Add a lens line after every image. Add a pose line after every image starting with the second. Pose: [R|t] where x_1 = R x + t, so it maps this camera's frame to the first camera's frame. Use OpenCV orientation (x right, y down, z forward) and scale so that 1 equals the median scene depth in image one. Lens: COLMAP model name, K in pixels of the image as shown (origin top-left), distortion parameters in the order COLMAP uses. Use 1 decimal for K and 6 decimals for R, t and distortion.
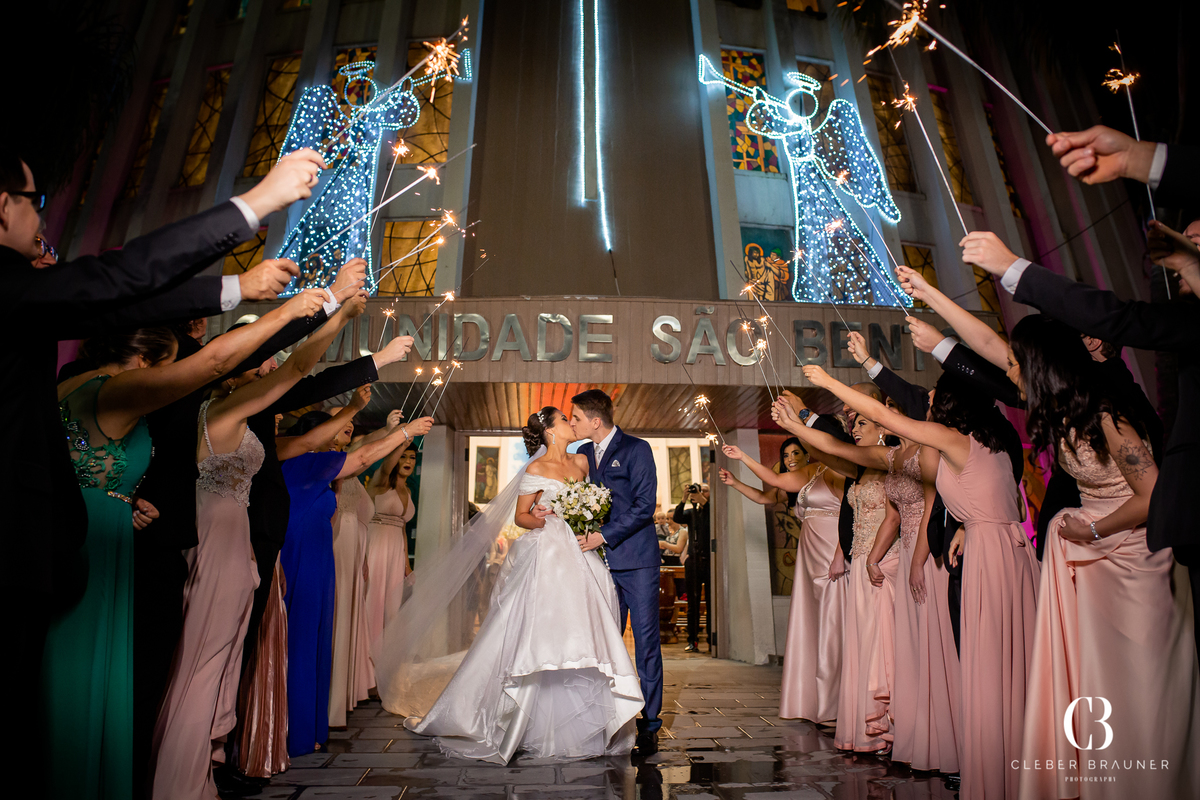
lens RADIAL K [[1194.3, 0, 596.5], [0, 1194.3, 397.8], [0, 0, 1]] dist [-0.026908, 0.000000]
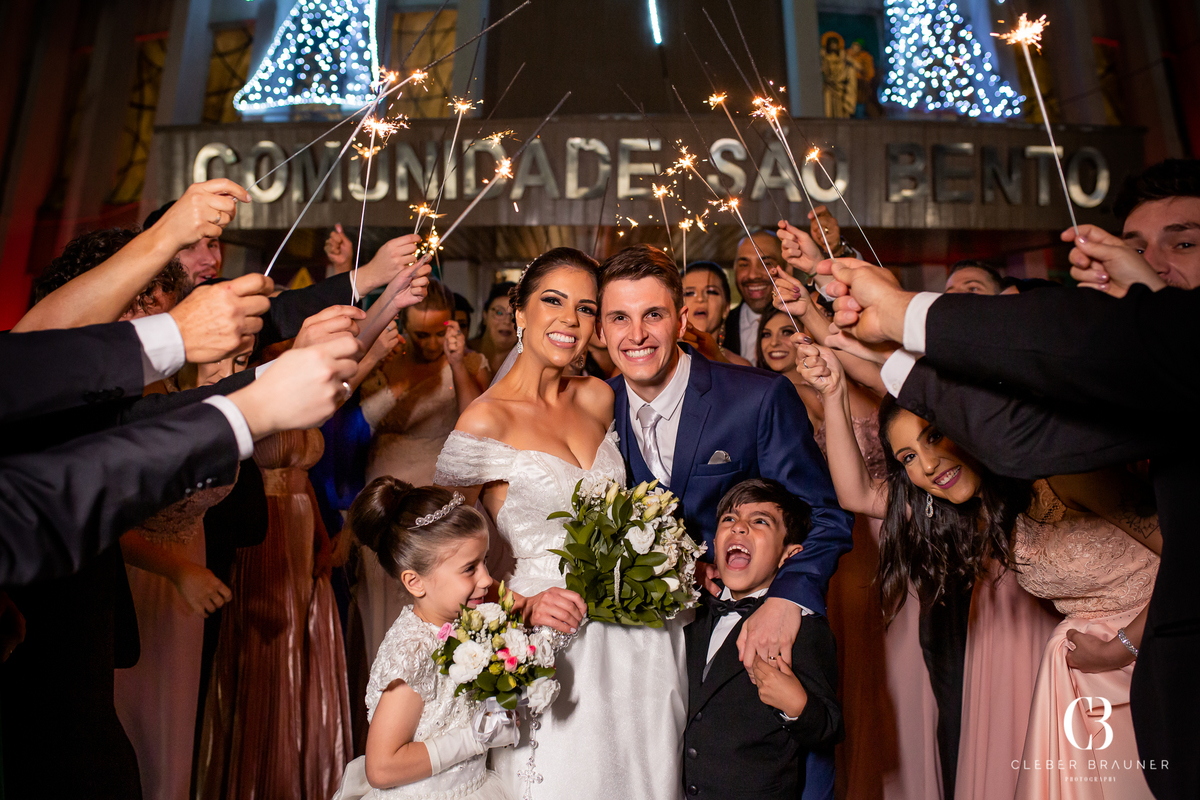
lens RADIAL K [[1194.3, 0, 601.2], [0, 1194.3, 403.3], [0, 0, 1]] dist [-0.026908, 0.000000]
pose [[0.999041, -0.004245, -0.043583, 0.006223], [0.012582, 0.981148, 0.192846, -0.038401], [0.041943, -0.193209, 0.980261, 0.133370]]
